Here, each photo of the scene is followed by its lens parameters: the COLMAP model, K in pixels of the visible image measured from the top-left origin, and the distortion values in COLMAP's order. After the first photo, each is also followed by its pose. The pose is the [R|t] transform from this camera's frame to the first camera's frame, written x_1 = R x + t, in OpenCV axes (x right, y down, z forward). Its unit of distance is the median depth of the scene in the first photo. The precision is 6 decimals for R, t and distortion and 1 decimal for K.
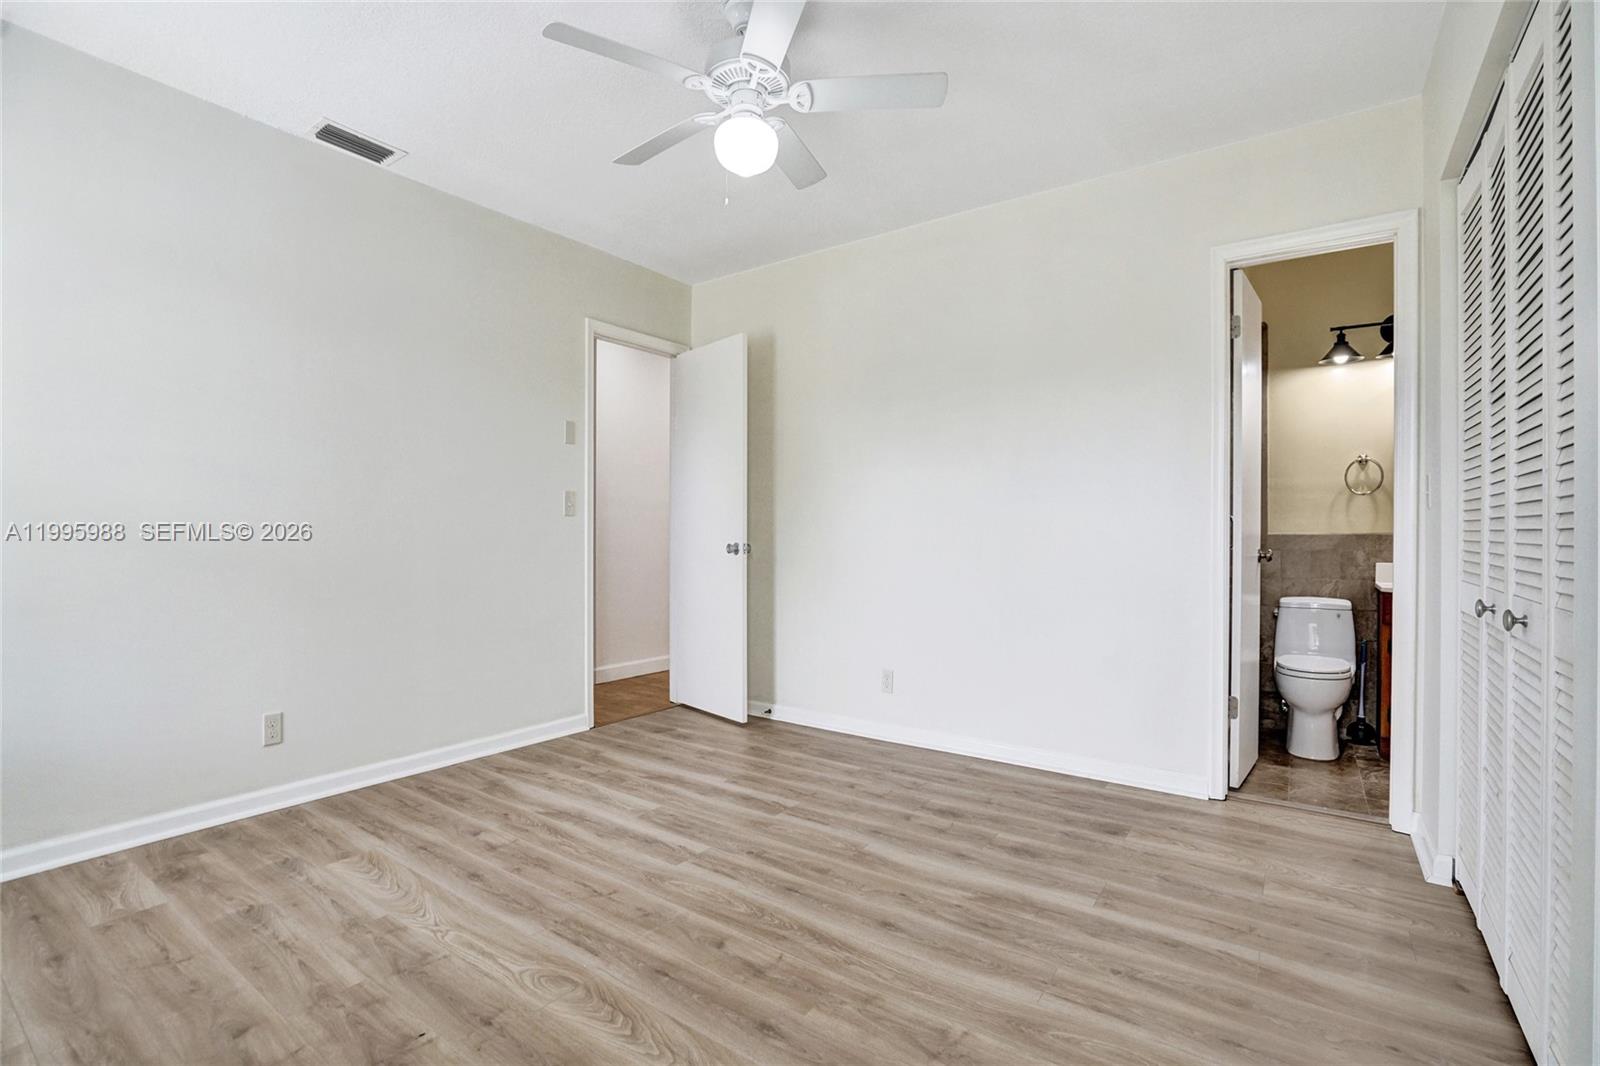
lens RADIAL K [[734.6, 0, 788.3], [0, 734.6, 535.9], [0, 0, 1]] dist [-0.052234, 0.016073]
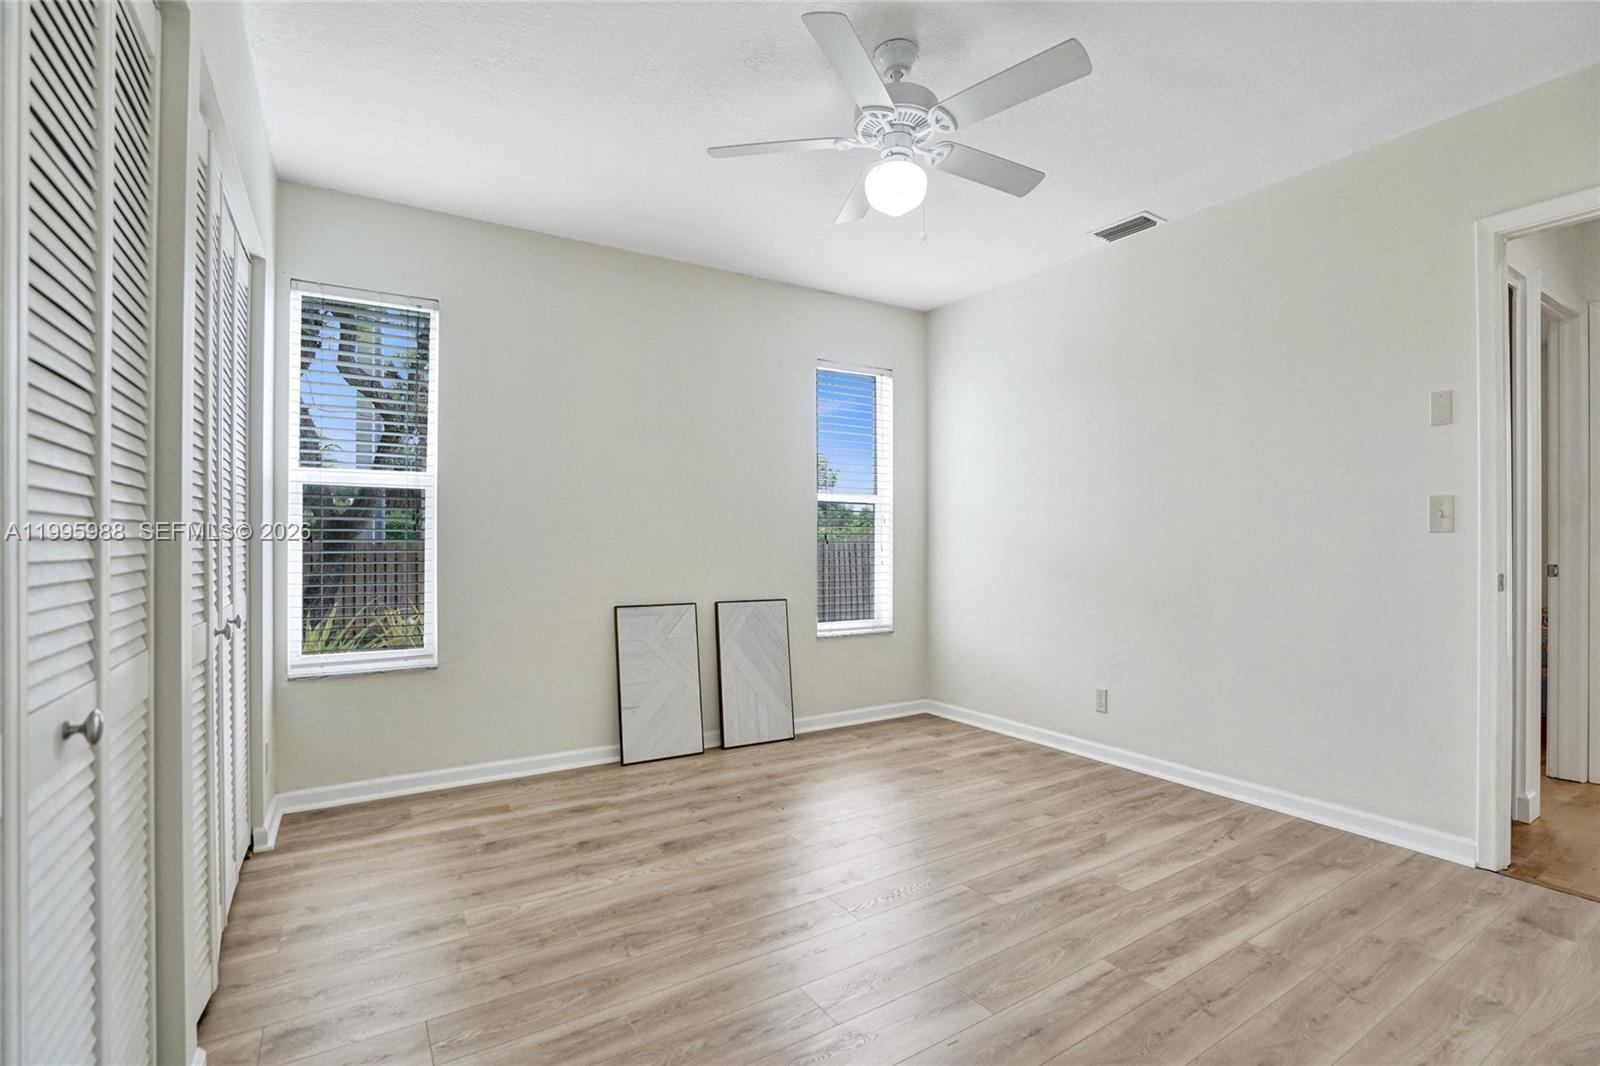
lens RADIAL K [[734.6, 0, 801.9], [0, 734.6, 533.9], [0, 0, 1]] dist [-0.052234, 0.016073]
pose [[-0.372063, -0.010403, -0.928149, 0.811989], [-0.002464, 0.999945, -0.010220, -0.026368], [0.928204, -0.001516, -0.372068, 1.075871]]
